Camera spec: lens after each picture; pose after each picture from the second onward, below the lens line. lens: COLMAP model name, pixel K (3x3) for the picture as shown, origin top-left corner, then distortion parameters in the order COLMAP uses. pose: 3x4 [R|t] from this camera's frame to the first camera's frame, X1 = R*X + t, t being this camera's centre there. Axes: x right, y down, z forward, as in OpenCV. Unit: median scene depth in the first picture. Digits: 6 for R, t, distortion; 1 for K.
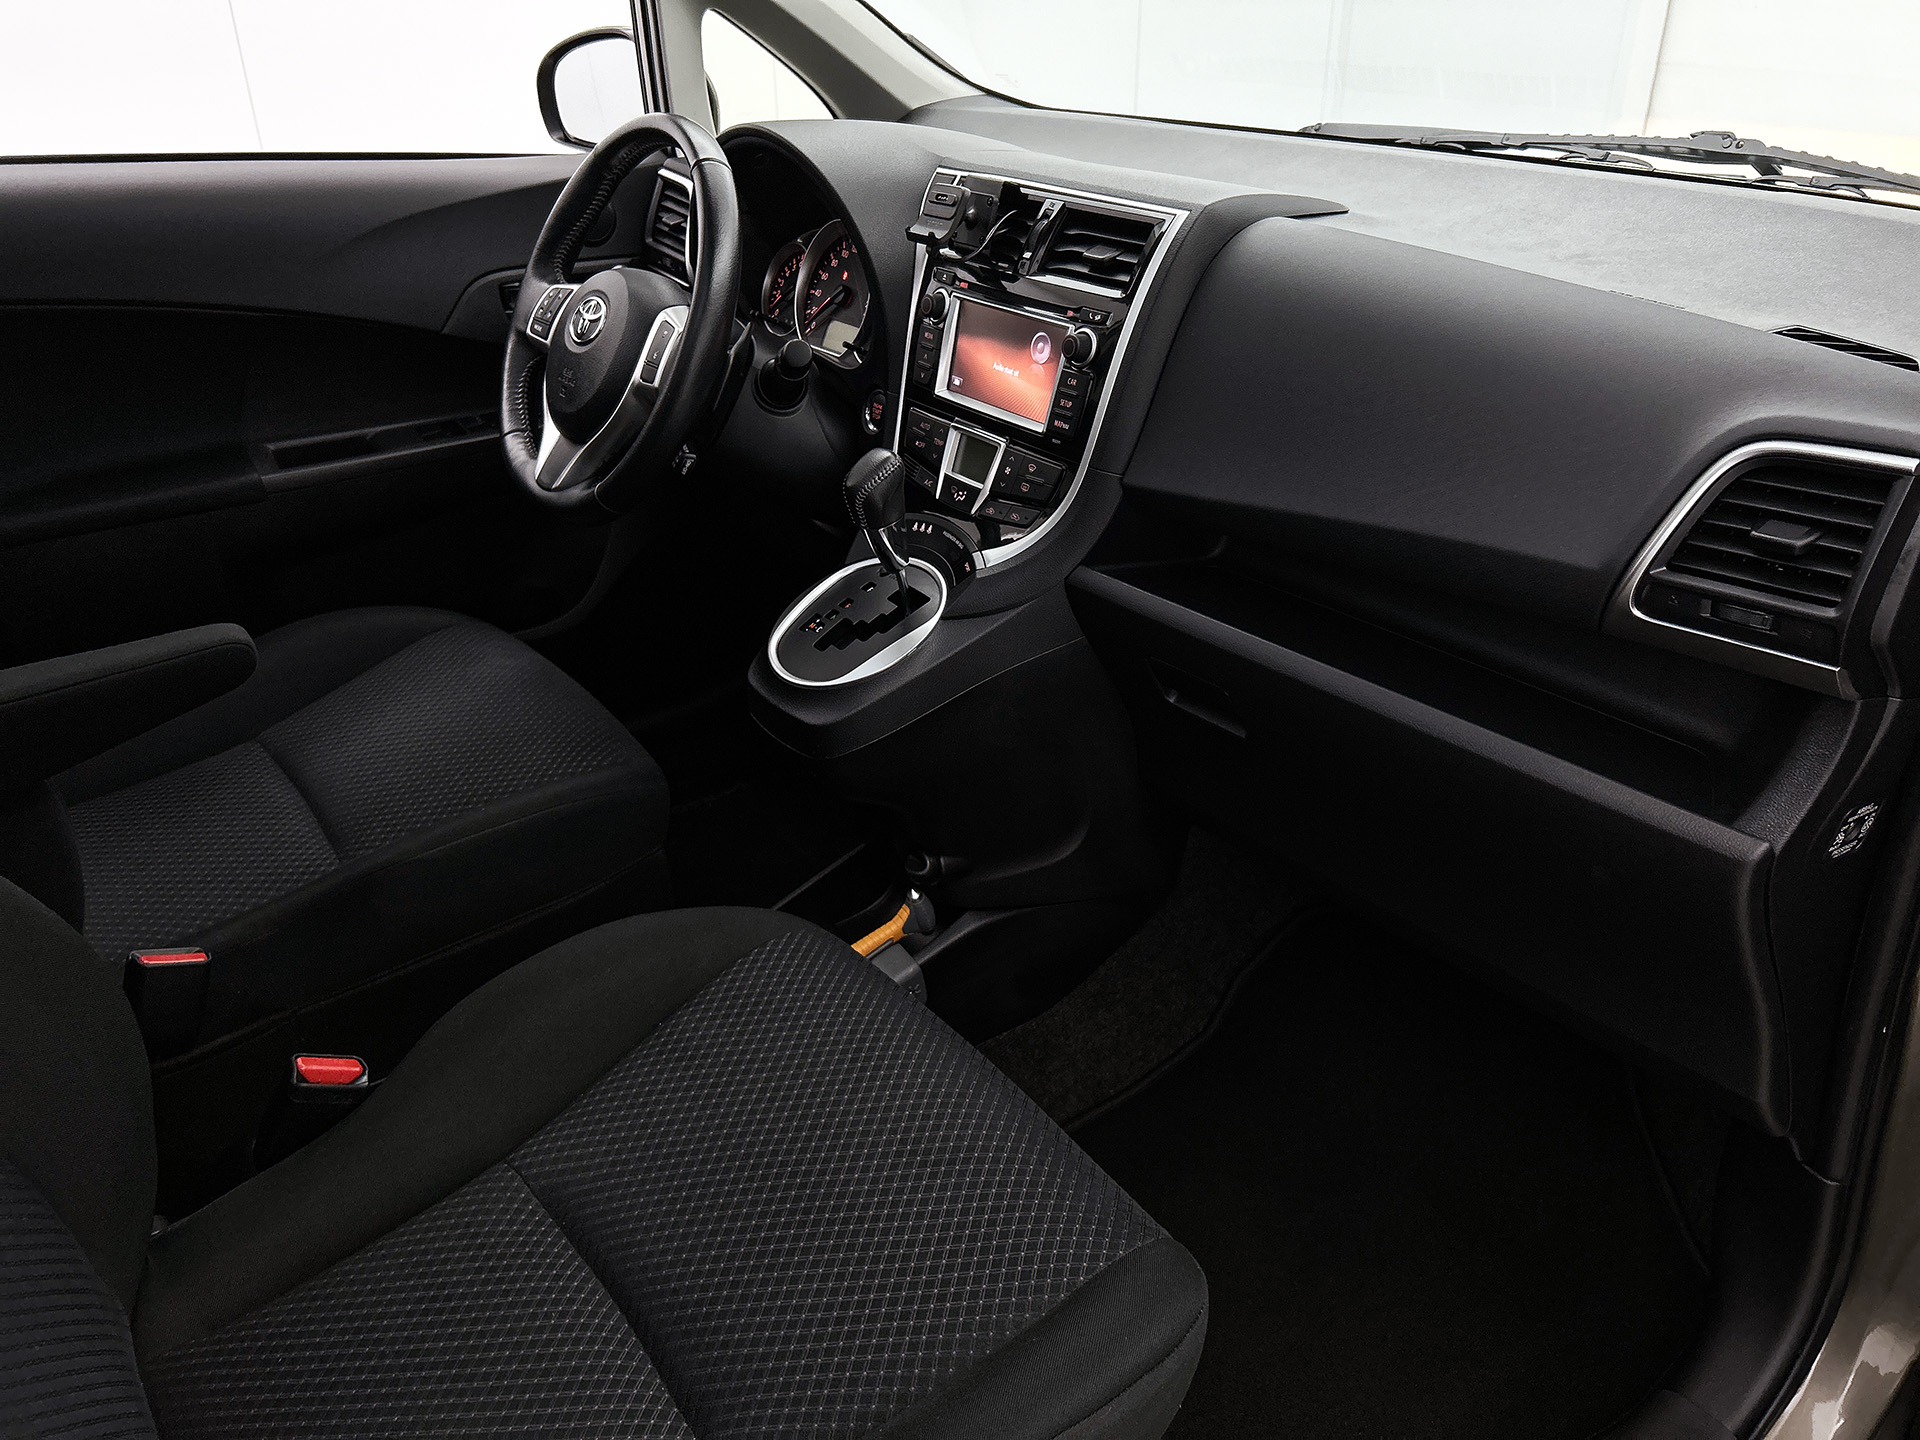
lens RADIAL K [[1498.5, 0, 960.0], [0, 1498.5, 720.0], [0, 0, 1]] dist [0.040275, -0.060145]
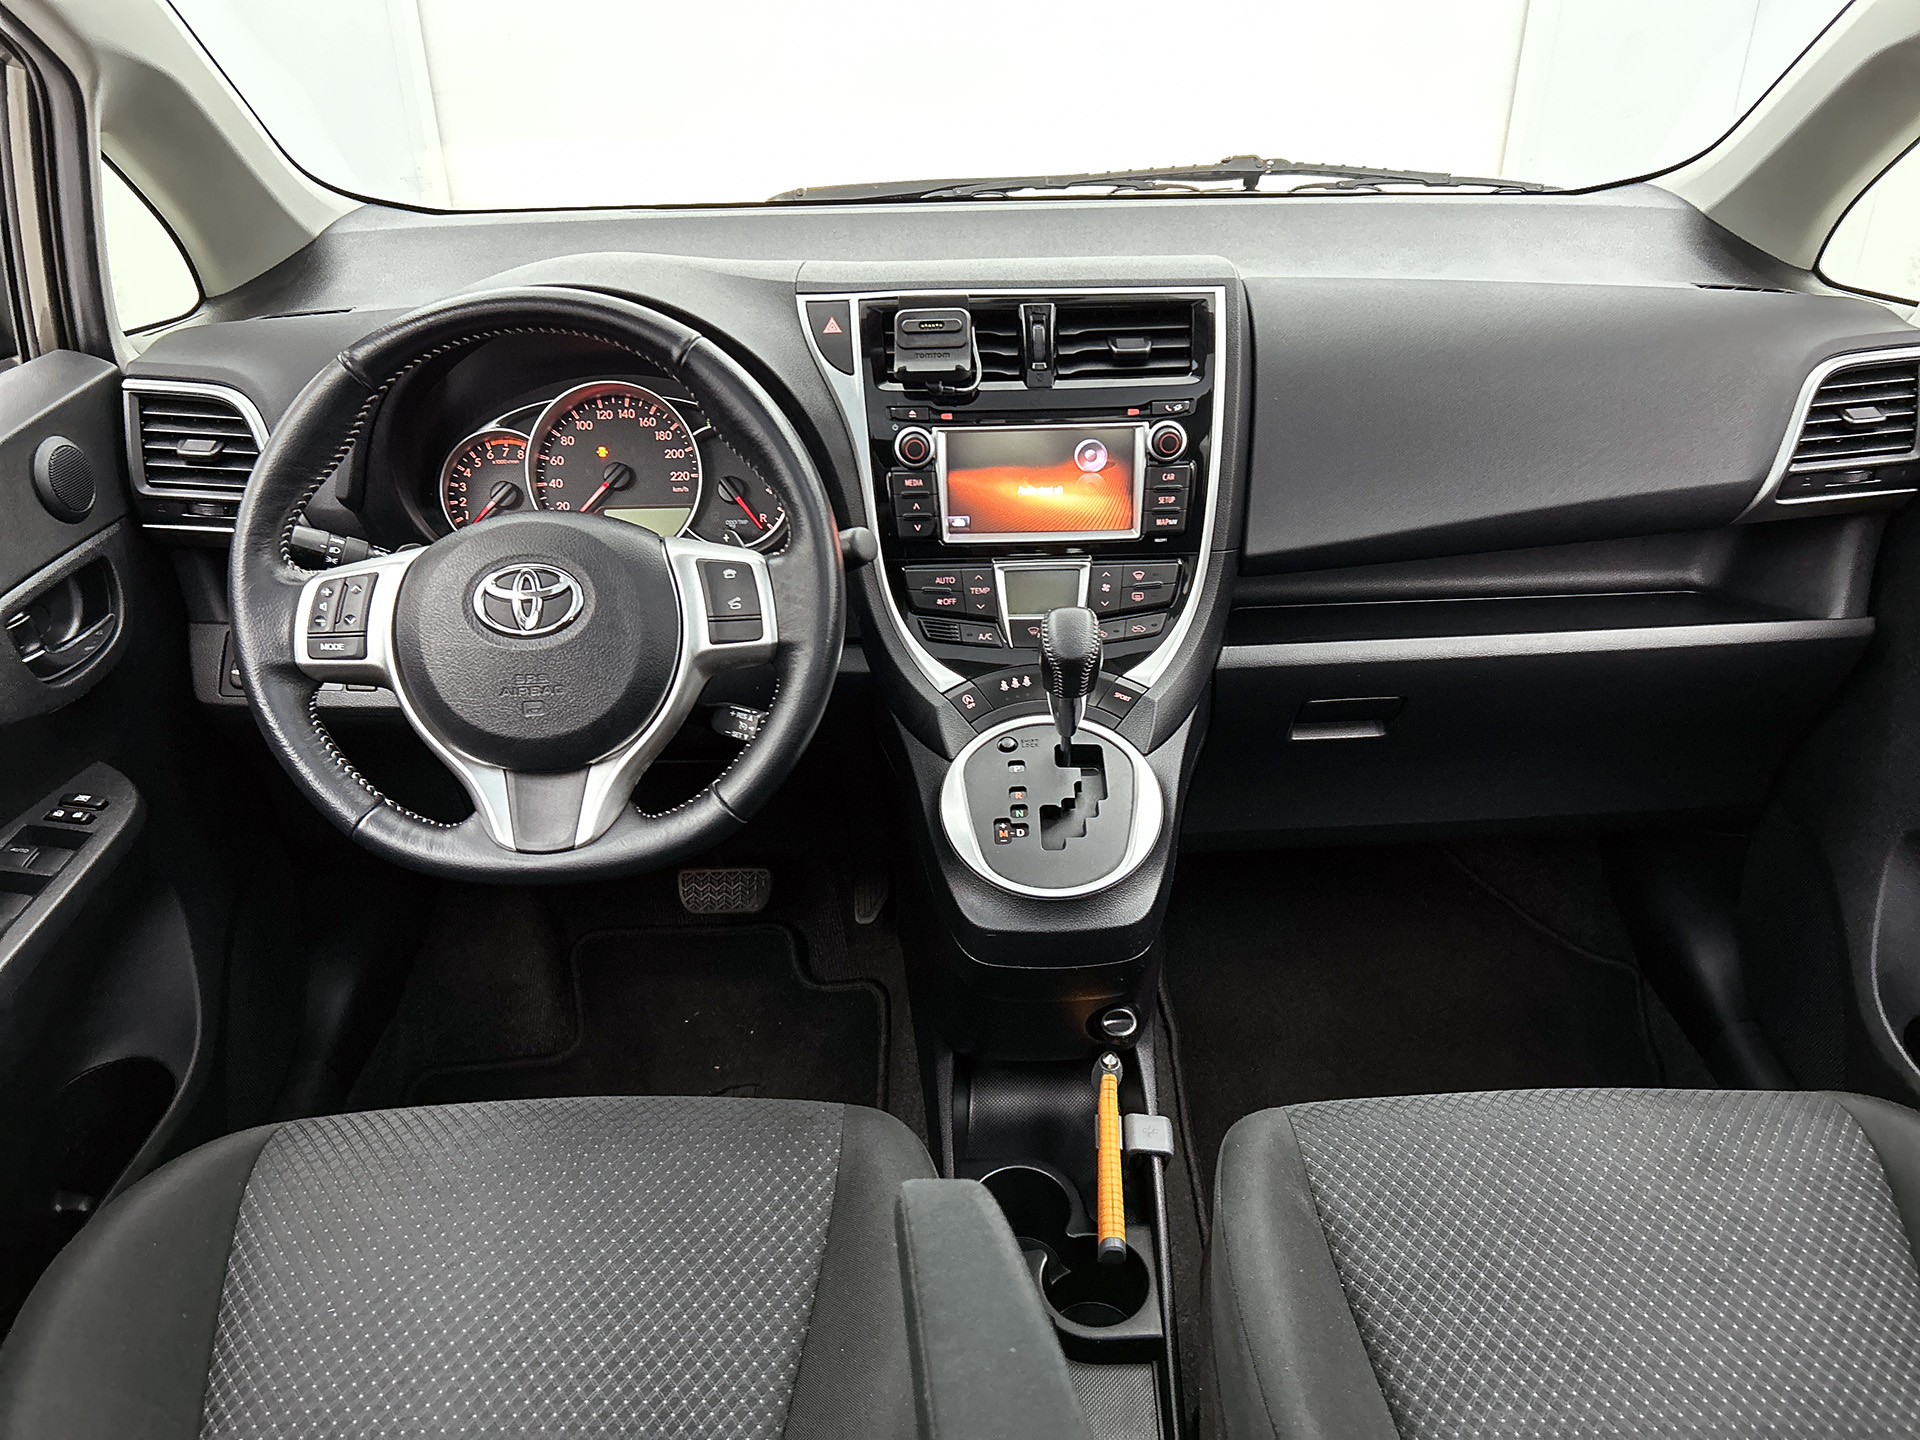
lens RADIAL K [[1477.8, 0, 960.0], [0, 1477.8, 720.0], [0, 0, 1]] dist [0.048544, -0.036505]
pose [[0.572297, -0.381767, 0.725762, -0.724944], [0.383634, 0.906847, 0.174508, -0.288365], [-0.724776, 0.178557, 0.665445, 0.465345]]
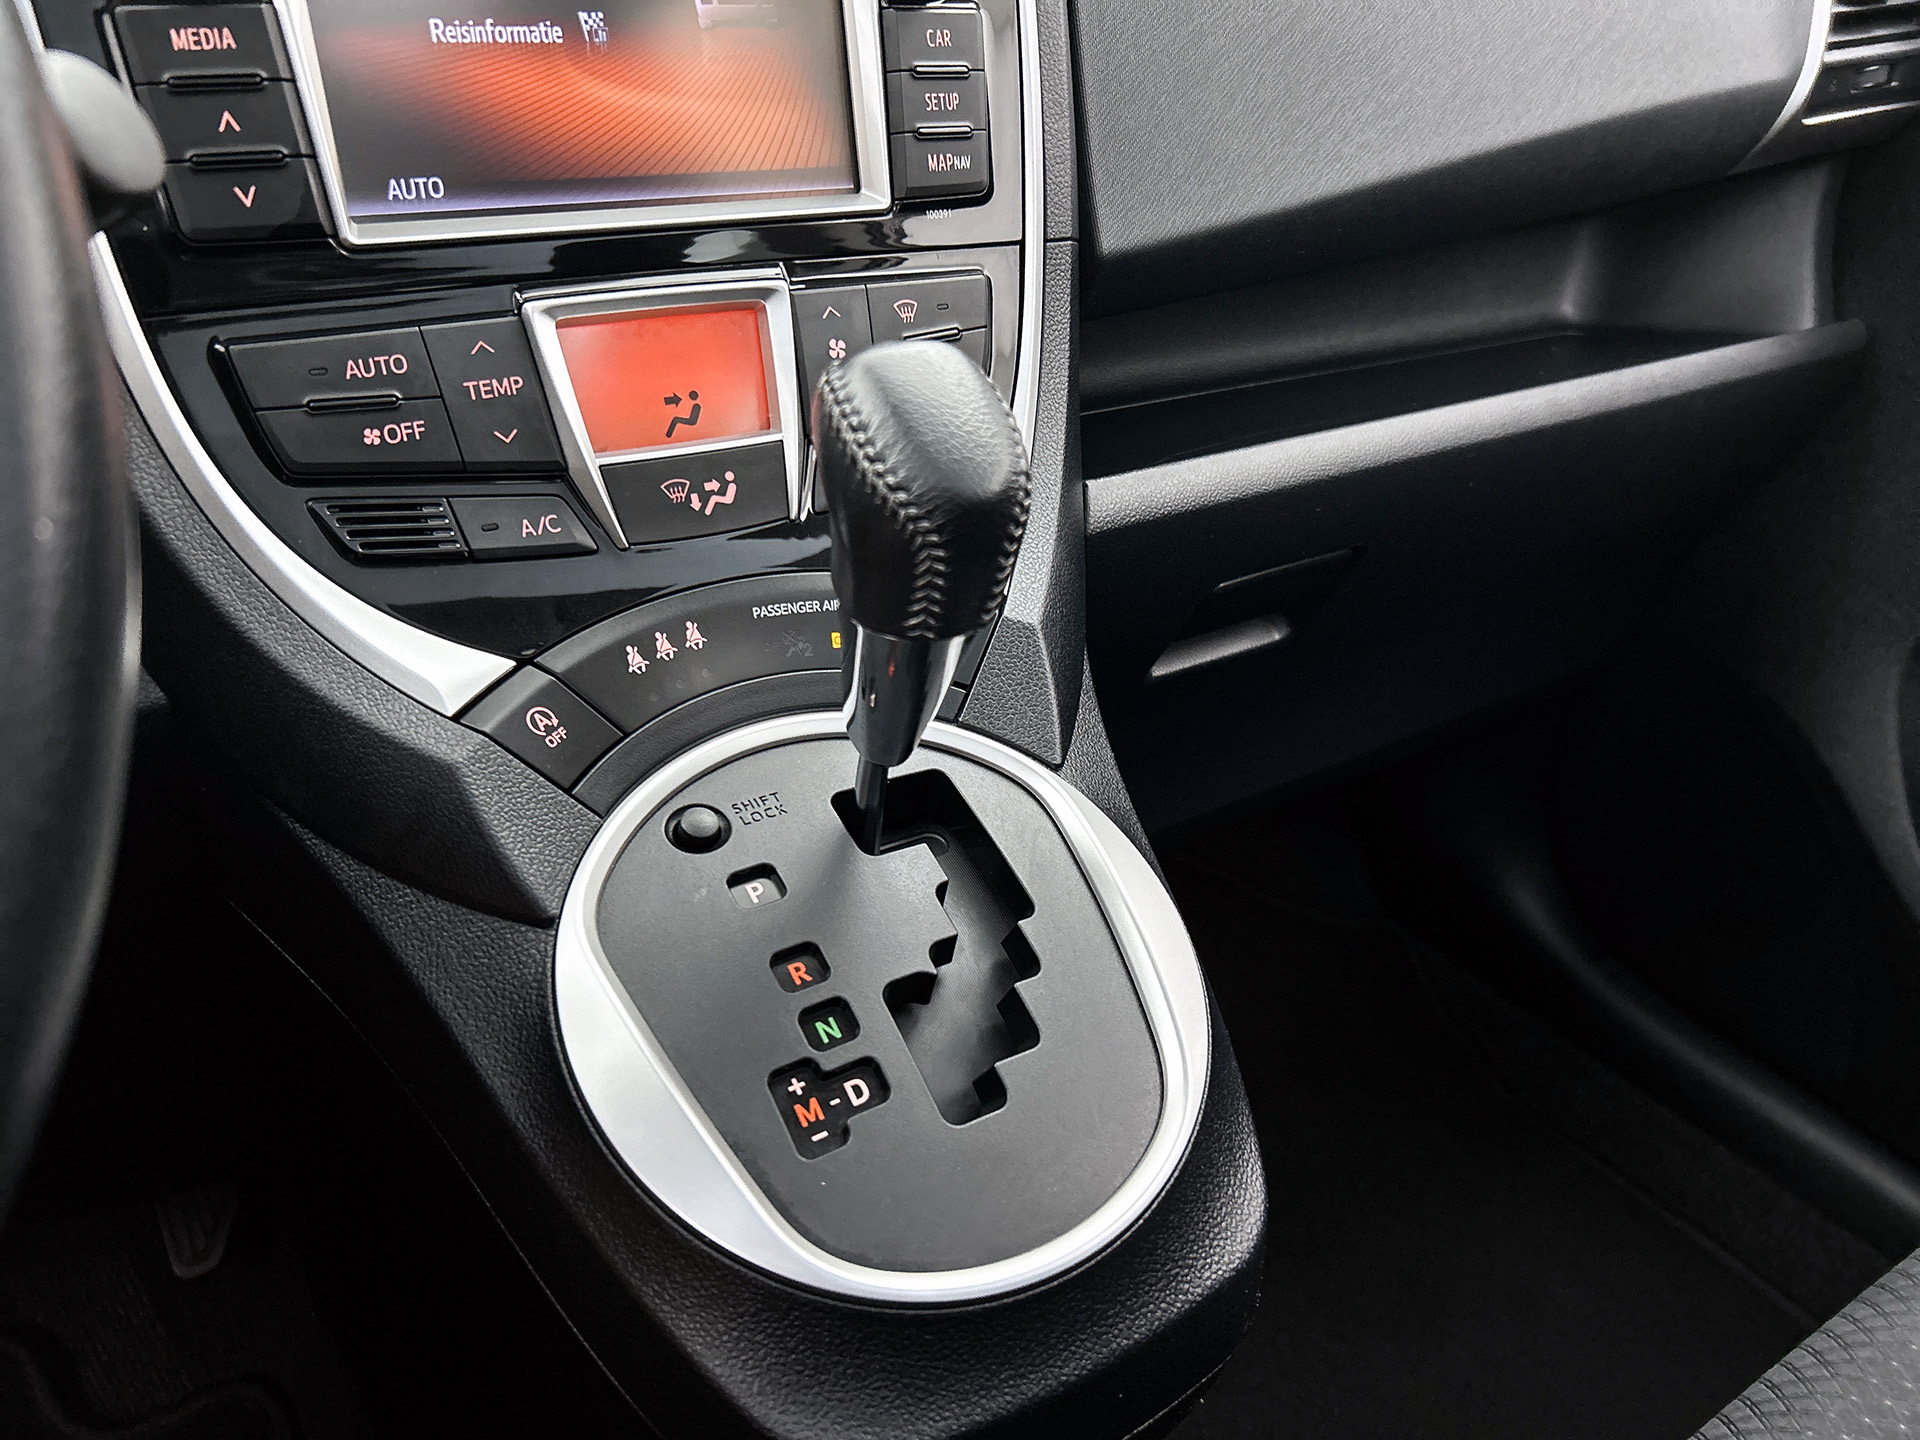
lens RADIAL K [[1498.5, 0, 960.0], [0, 1498.5, 720.0], [0, 0, 1]] dist [0.040275, -0.060145]
pose [[0.068887, -0.453990, 0.888340, -0.312905], [0.425409, 0.818806, 0.385466, -0.218068], [-0.902376, 0.351354, 0.249536, 0.919103]]
